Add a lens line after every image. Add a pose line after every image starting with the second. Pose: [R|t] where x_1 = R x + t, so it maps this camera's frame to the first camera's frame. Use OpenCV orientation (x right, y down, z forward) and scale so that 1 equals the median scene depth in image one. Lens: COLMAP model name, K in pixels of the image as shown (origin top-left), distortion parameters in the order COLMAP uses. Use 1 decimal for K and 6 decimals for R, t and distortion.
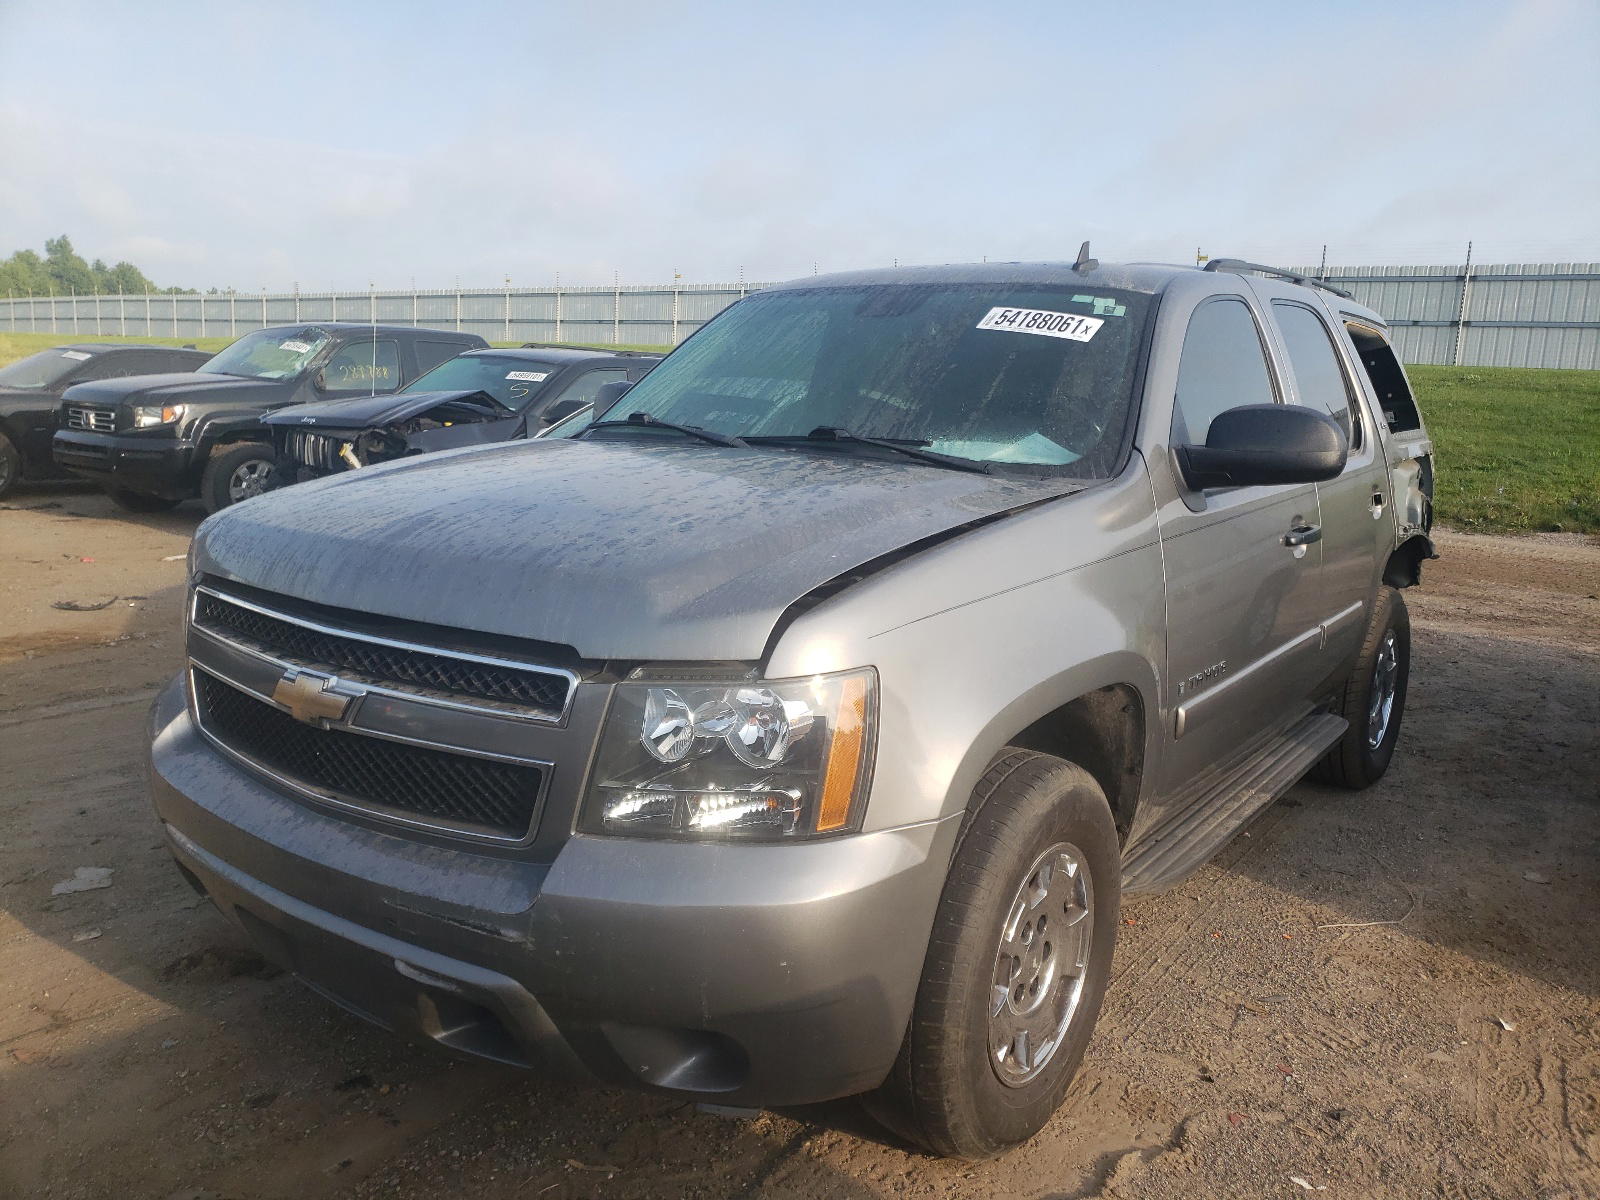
lens RADIAL K [[1253.0, 0, 800.0], [0, 1253.0, 600.0], [0, 0, 1]] dist [-0.001779, 0.047132]
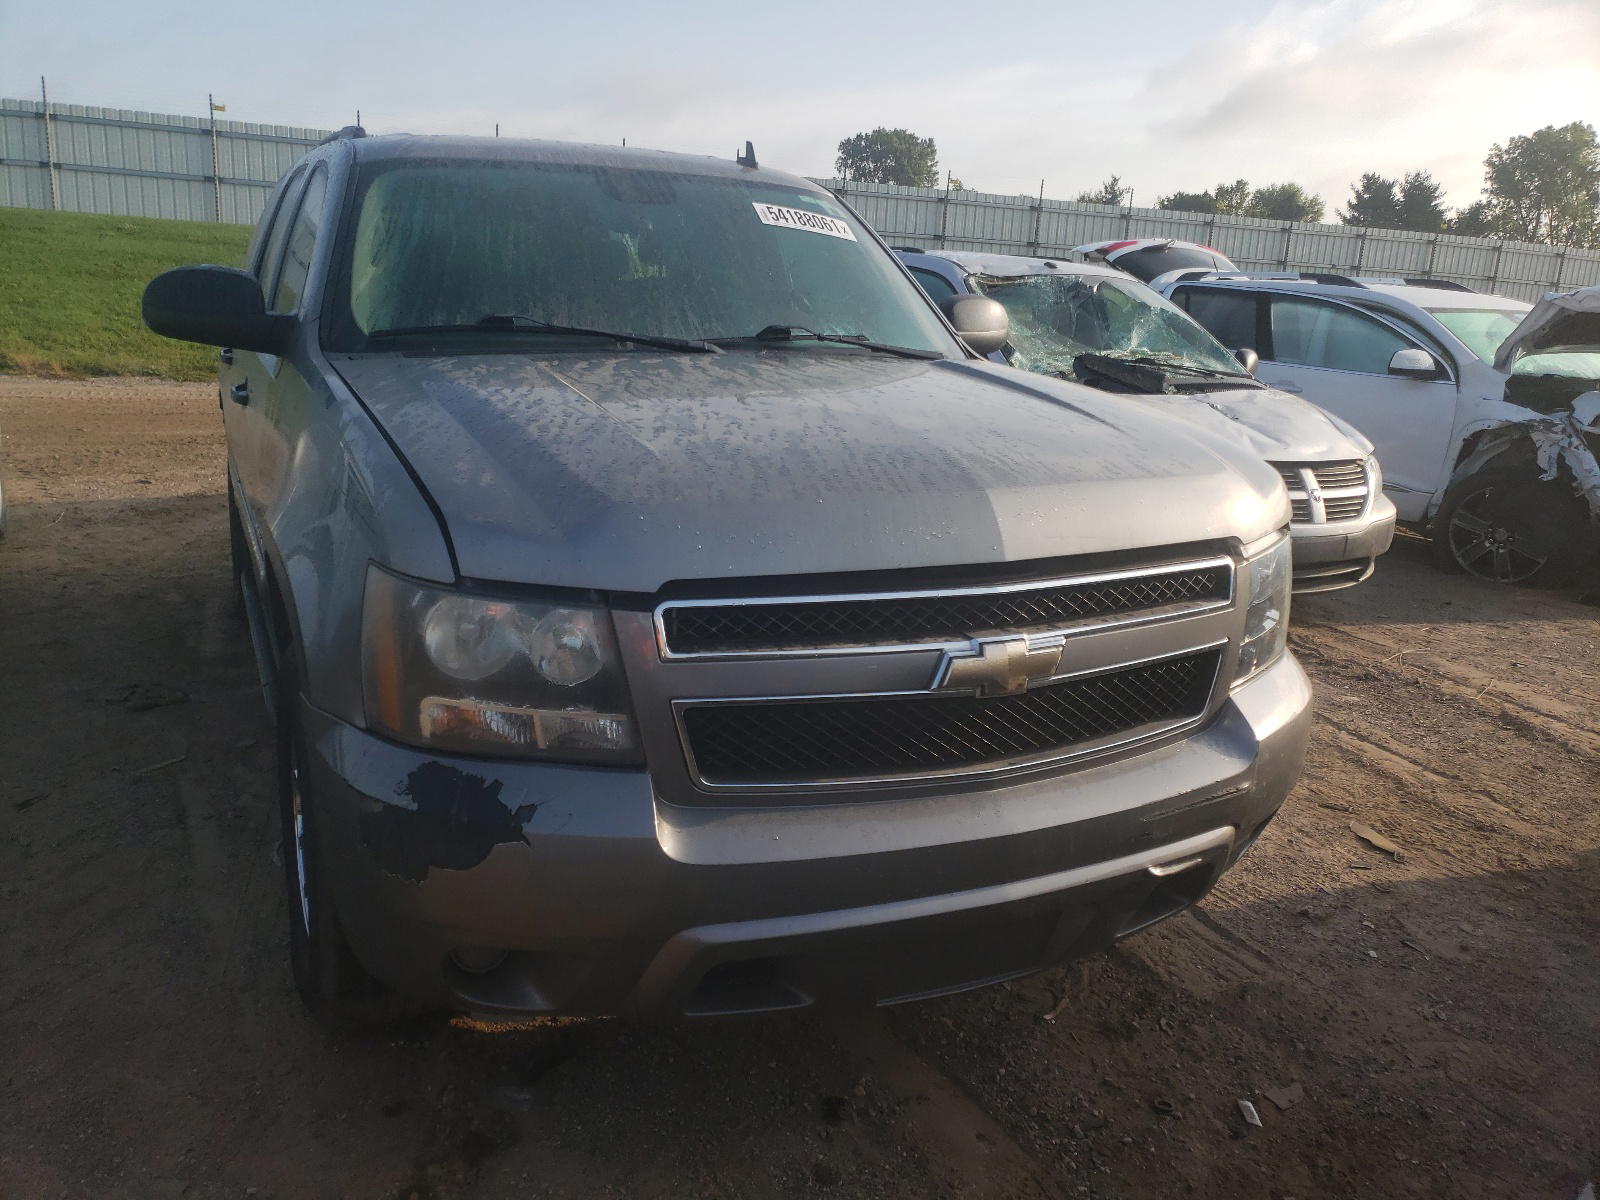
lens RADIAL K [[1262.7, 0, 800.0], [0, 1262.7, 600.0], [0, 0, 1]] dist [-0.005044, -0.000265]
pose [[0.462319, -0.226742, 0.857233, -0.781556], [0.122904, 0.973808, 0.191292, -0.101762], [-0.878154, 0.016920, 0.478078, 0.444057]]
